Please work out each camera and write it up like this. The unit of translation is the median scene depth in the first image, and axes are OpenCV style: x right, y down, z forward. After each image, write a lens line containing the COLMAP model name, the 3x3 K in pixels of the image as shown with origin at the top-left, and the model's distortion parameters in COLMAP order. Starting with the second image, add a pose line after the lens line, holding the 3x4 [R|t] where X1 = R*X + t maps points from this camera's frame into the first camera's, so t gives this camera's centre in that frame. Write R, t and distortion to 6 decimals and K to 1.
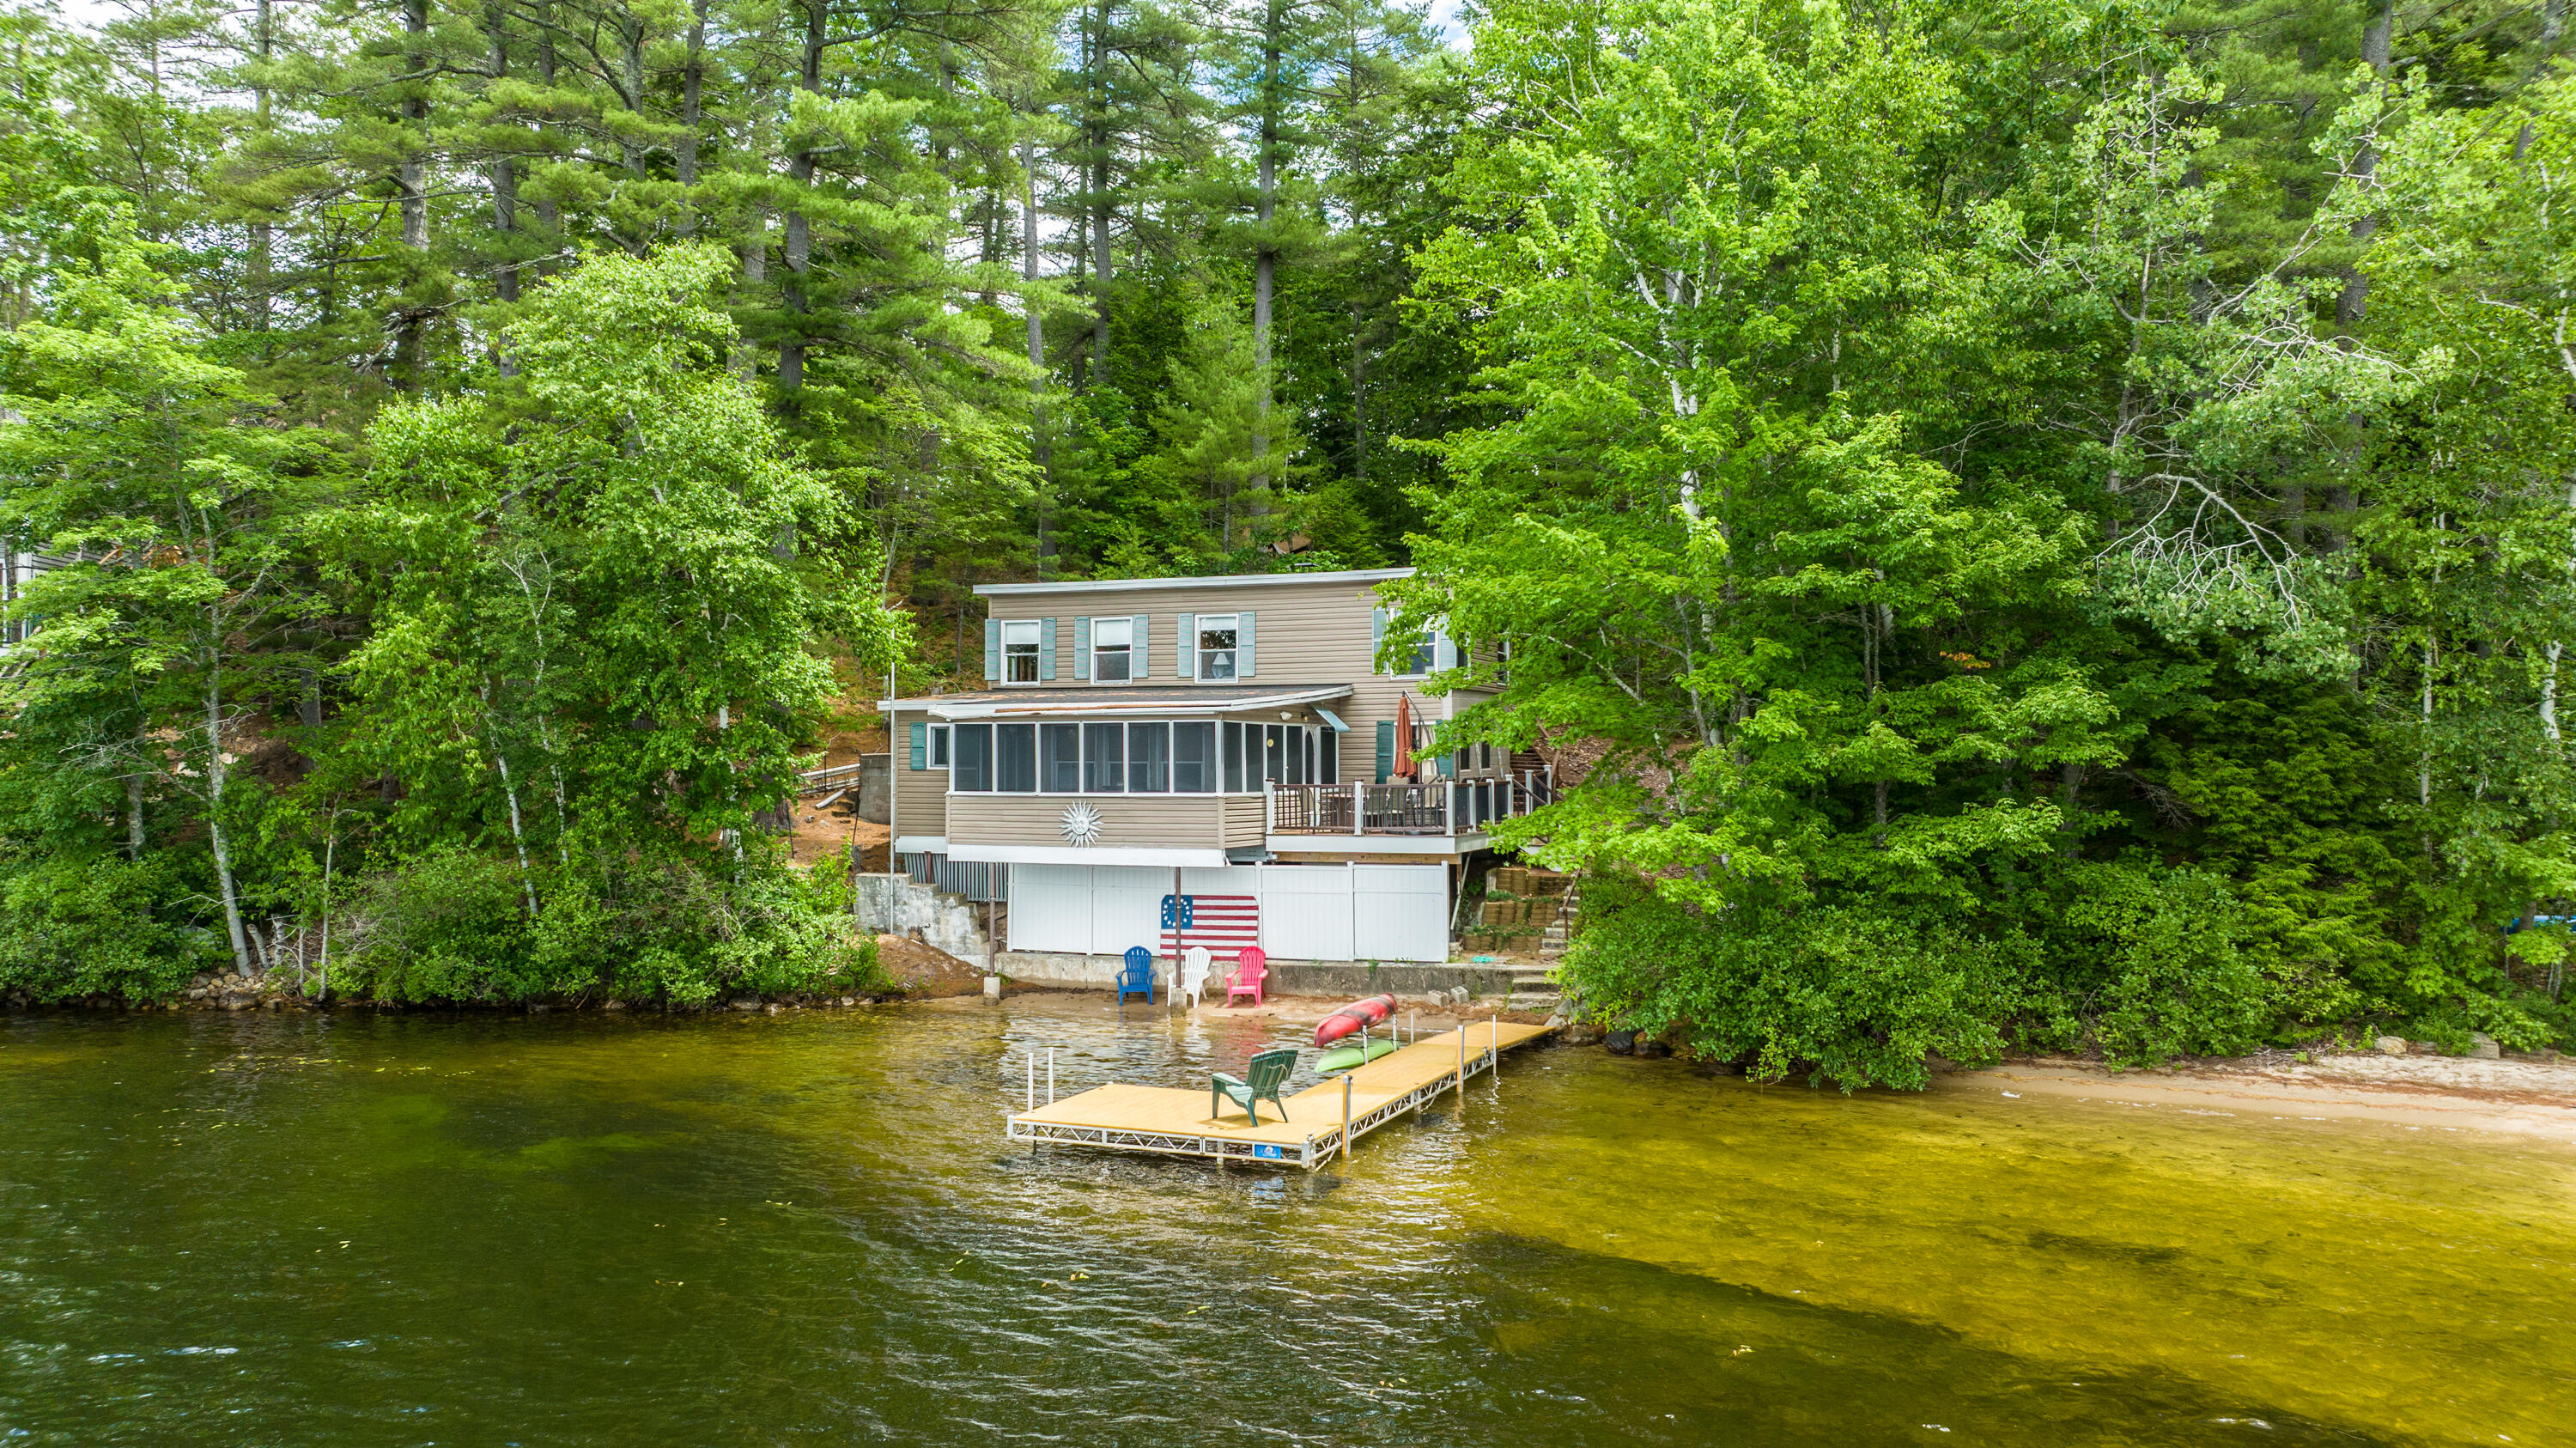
lens RADIAL K [[1793.9, 0, 1302.9], [0, 1793.9, 728.6], [0, 0, 1]] dist [-0.039288, 0.032288]
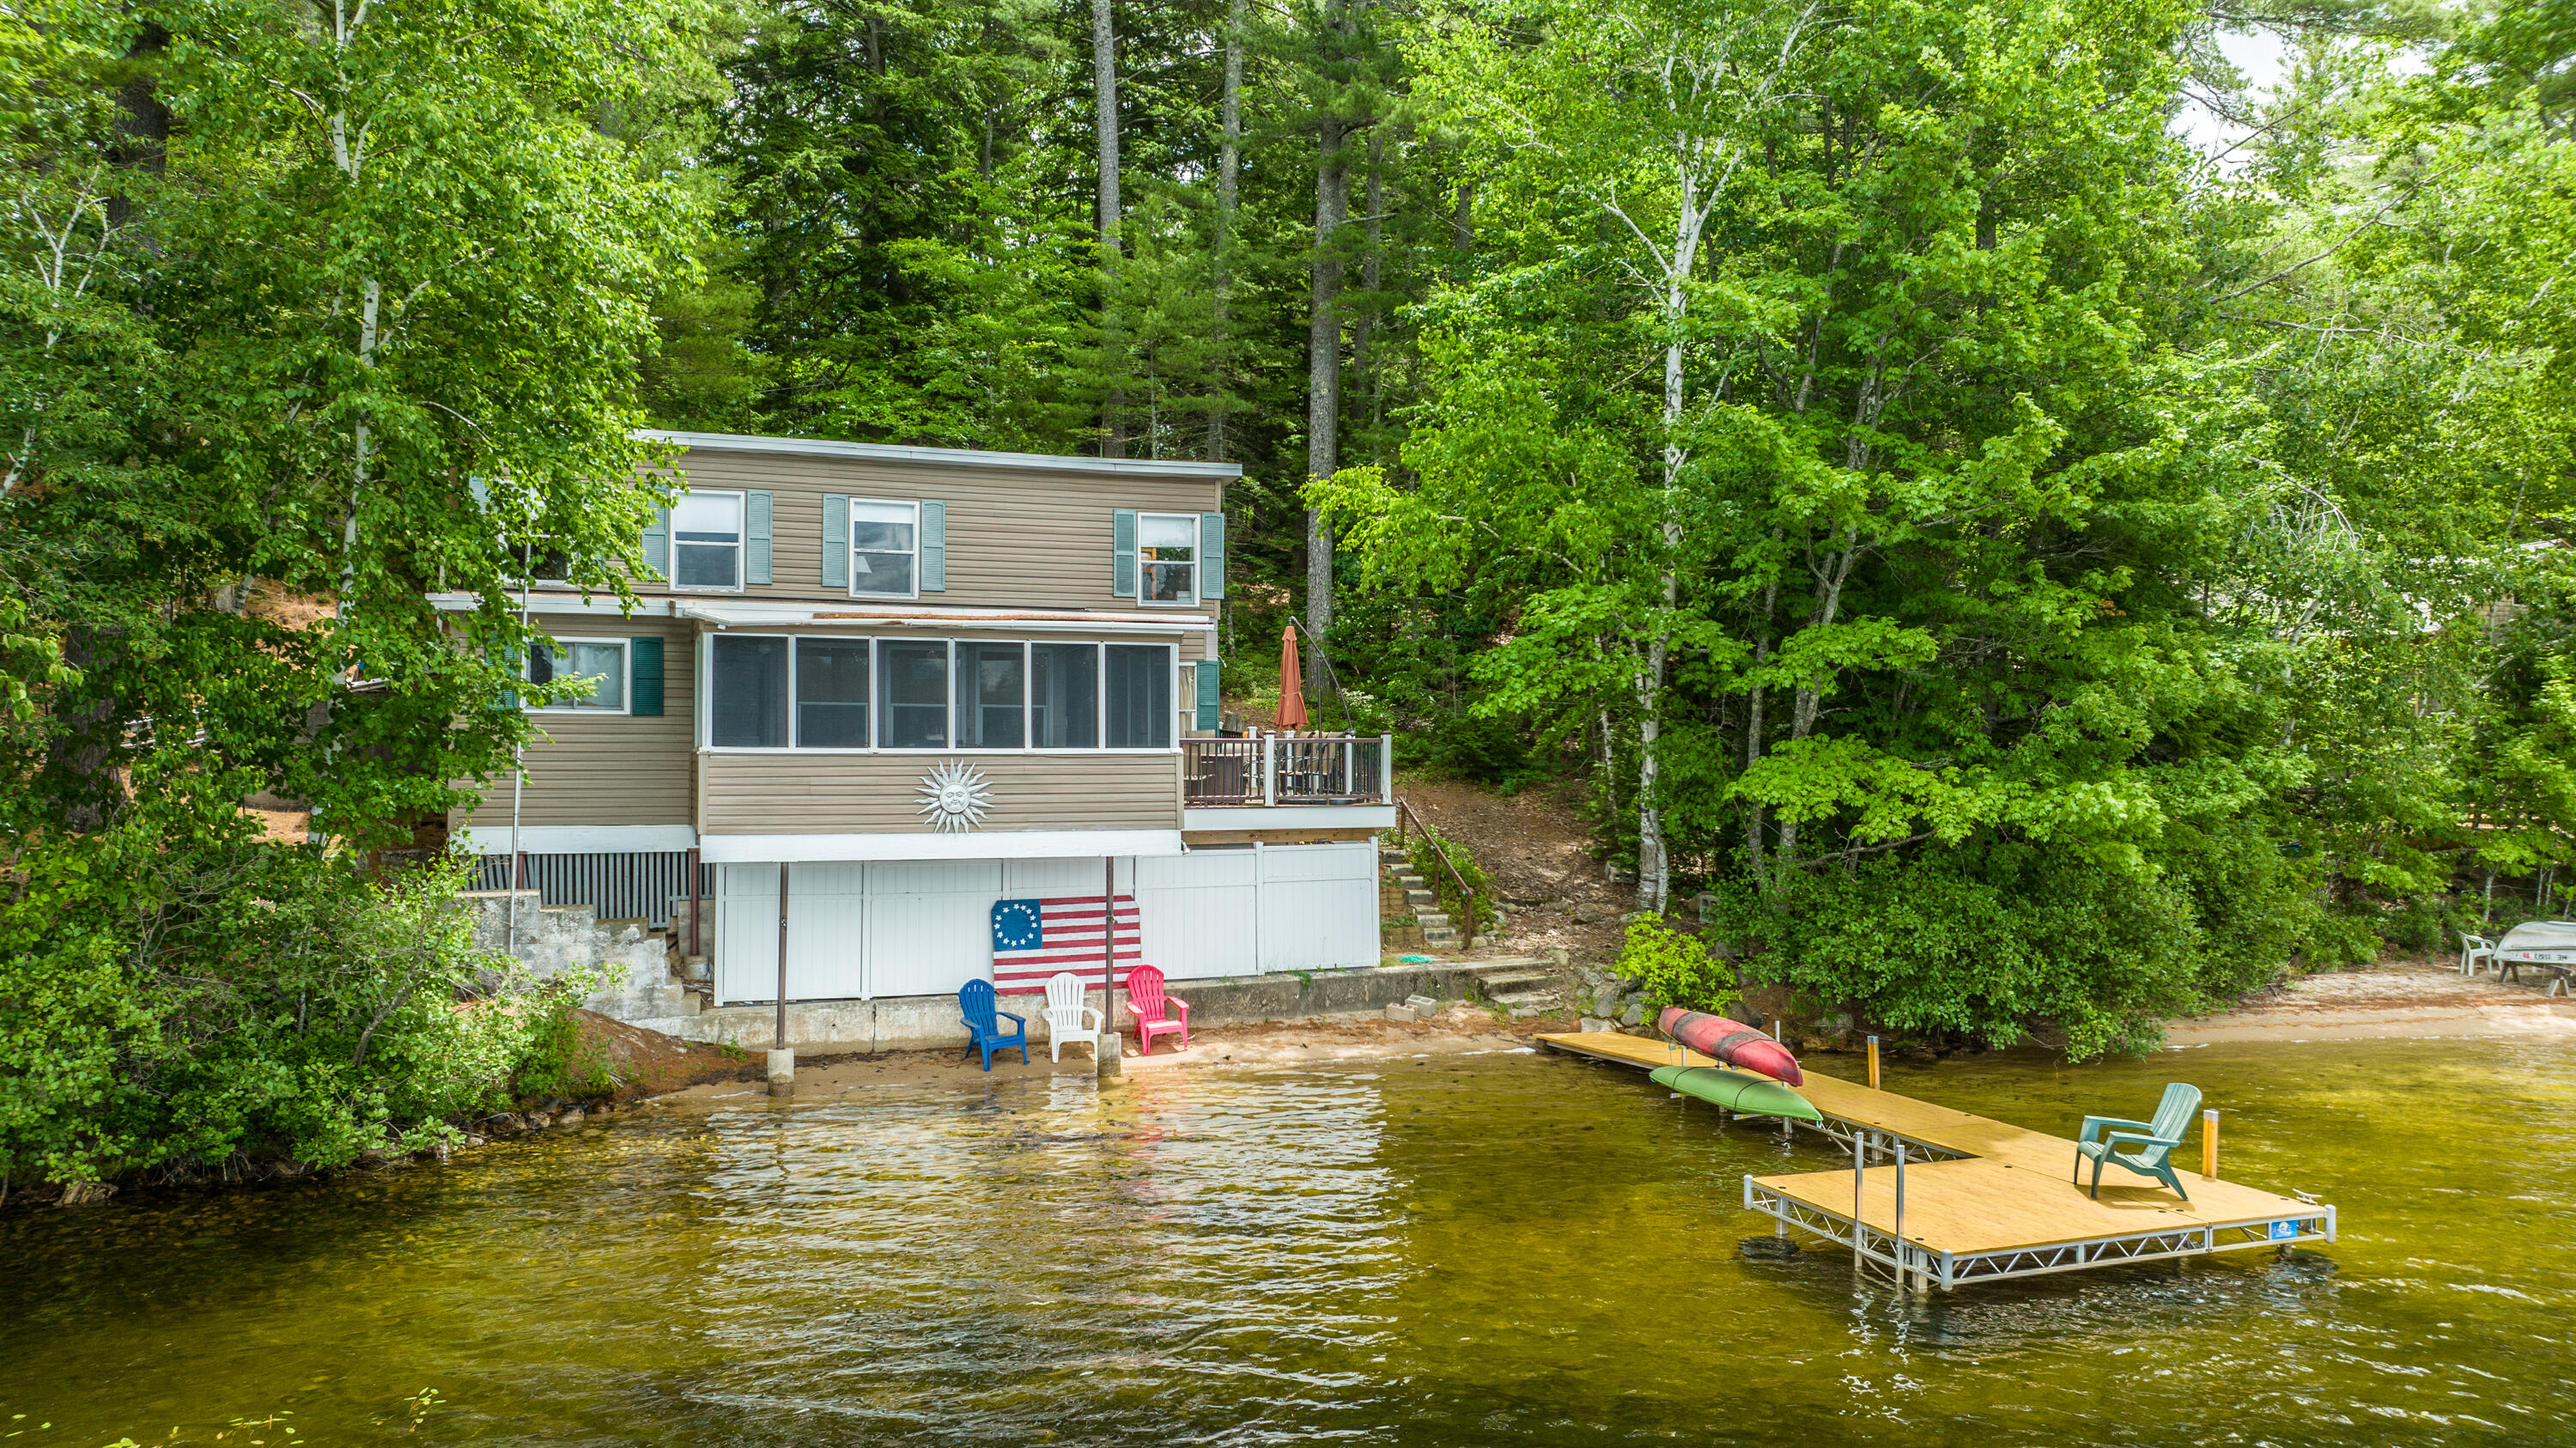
lens RADIAL K [[1793.9, 0, 1302.9], [0, 1793.9, 728.6], [0, 0, 1]] dist [-0.039288, 0.032288]
pose [[0.742835, 0.010892, 0.669385, -0.451902], [-0.016389, 0.999864, 0.001918, 0.024743], [-0.669273, -0.012396, 0.742913, 0.425833]]
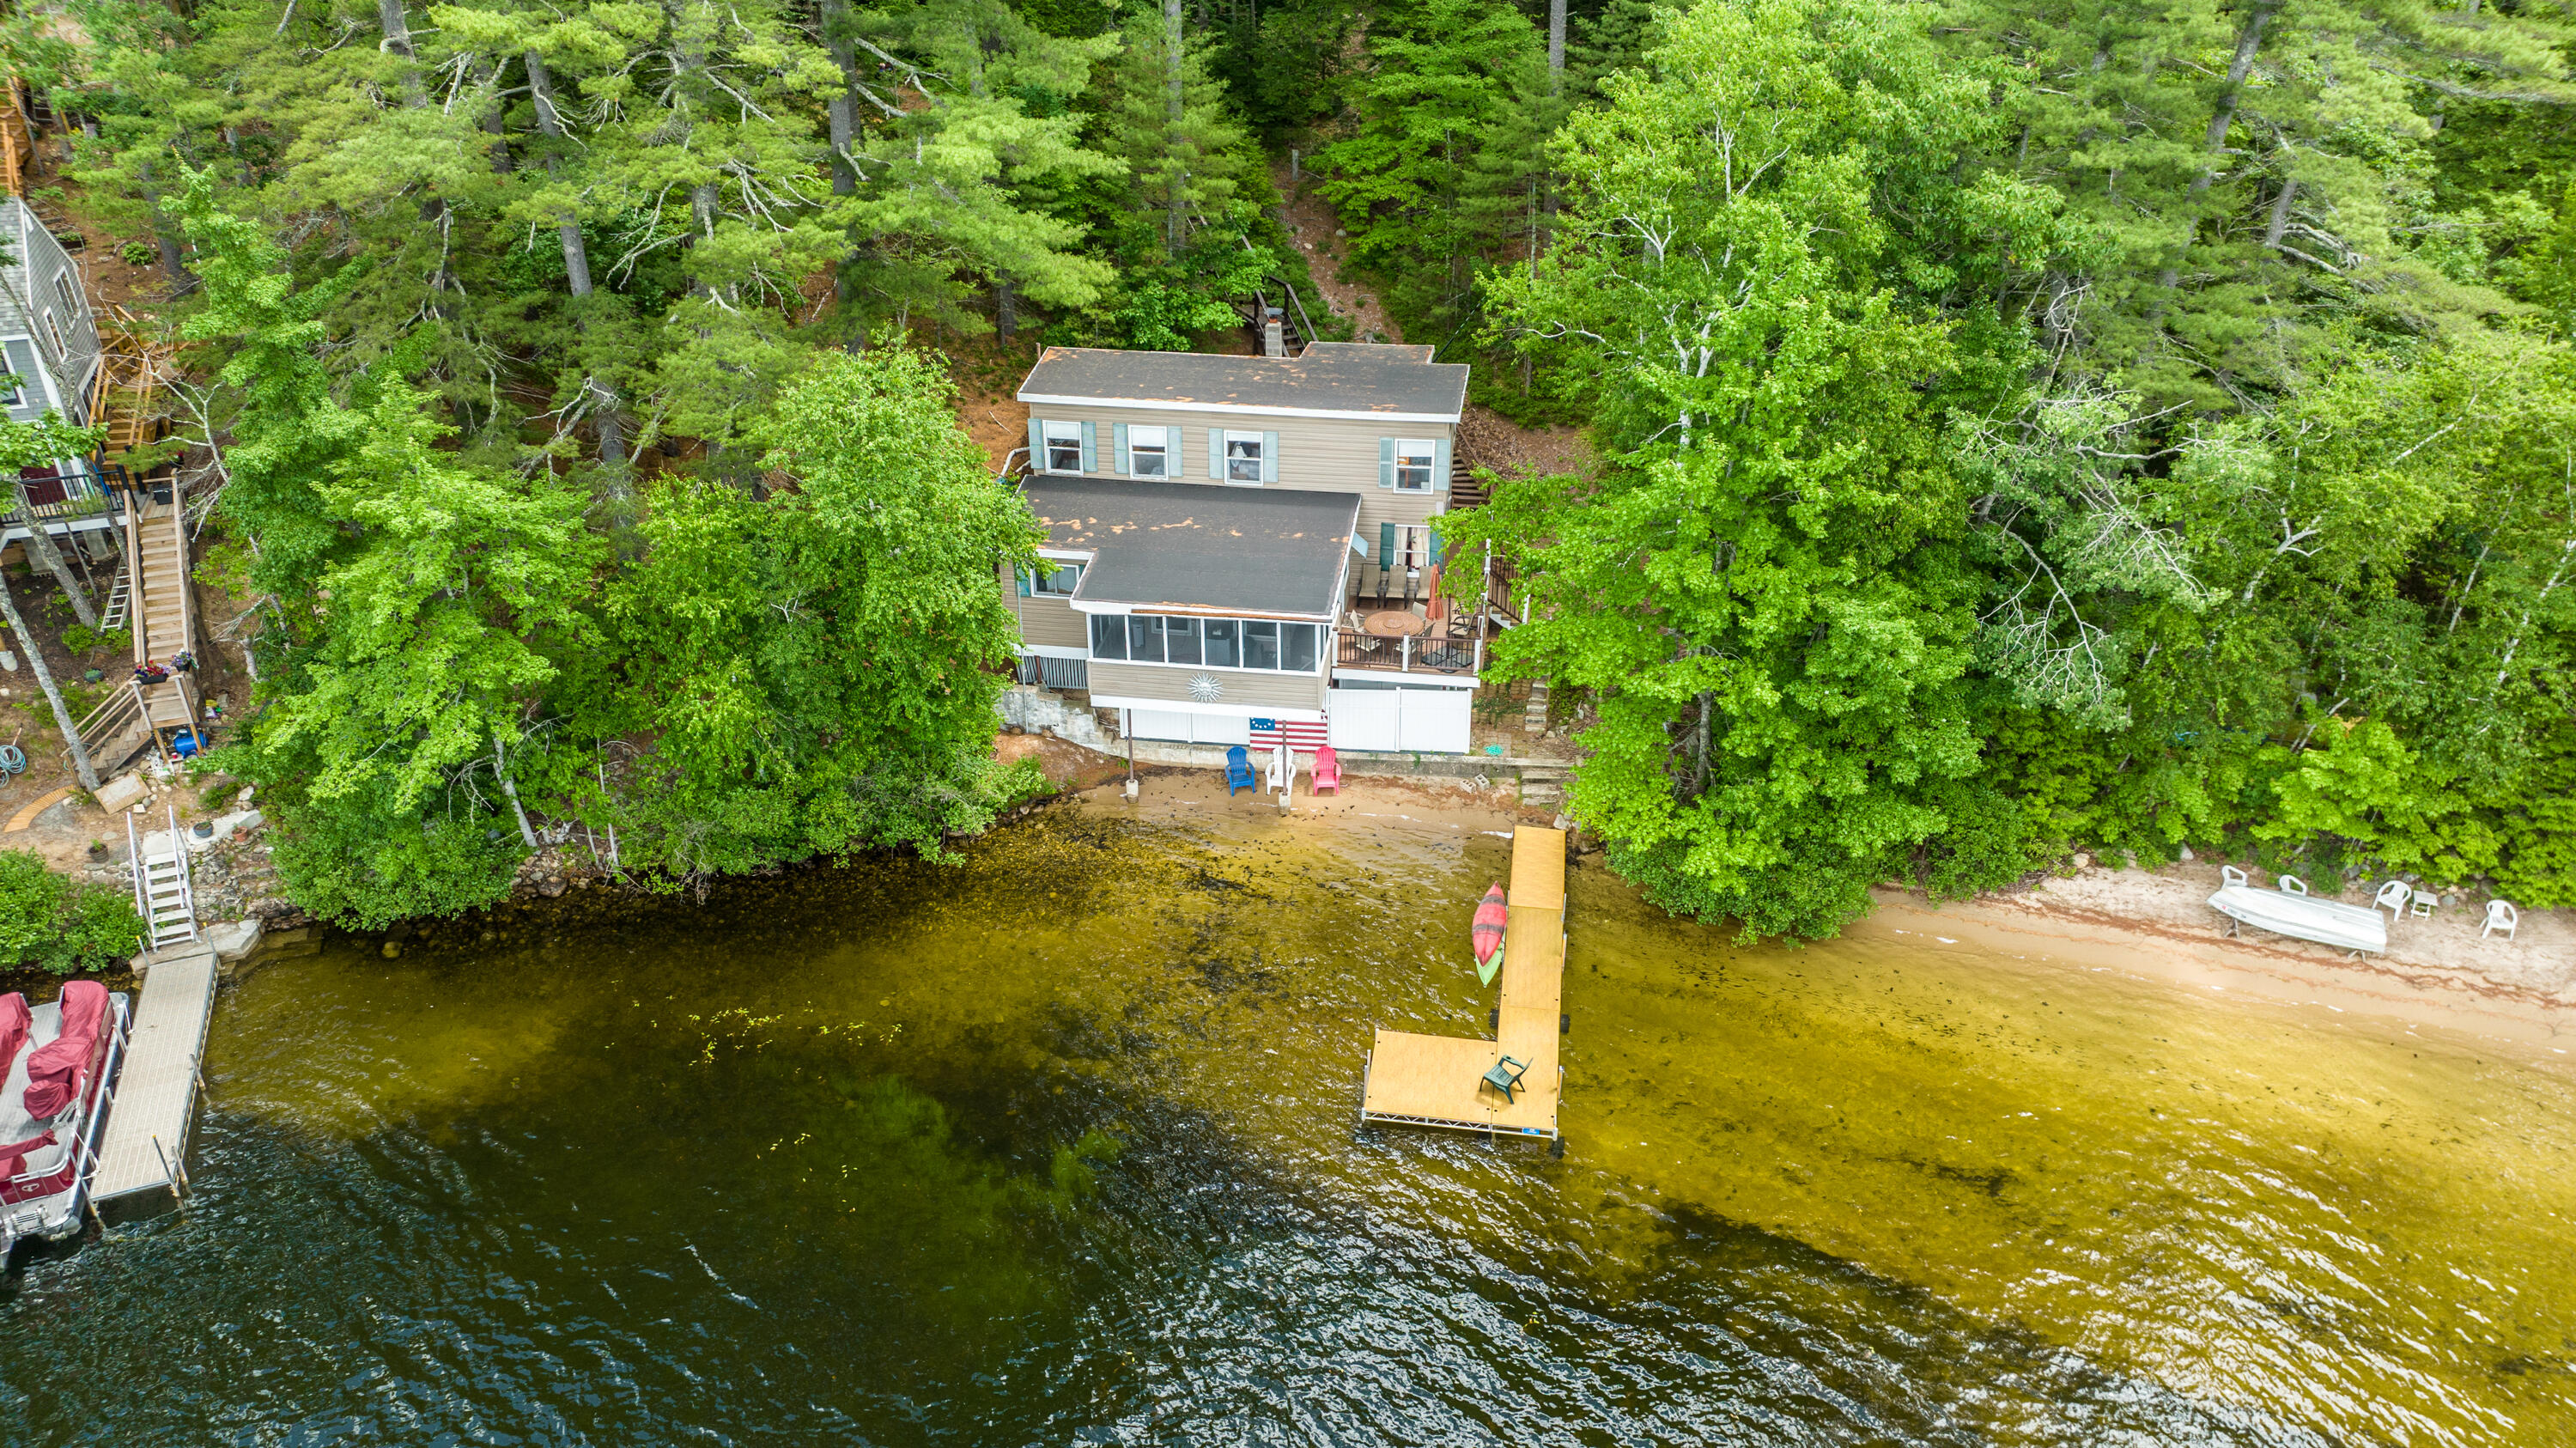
lens RADIAL K [[1793.9, 0, 1302.9], [0, 1793.9, 728.6], [0, 0, 1]] dist [-0.039288, 0.032288]
pose [[0.971857, -0.113185, 0.206599, -0.321146], [-0.008838, 0.858875, 0.512109, -0.581604], [-0.235405, -0.499523, 0.833703, -0.126379]]
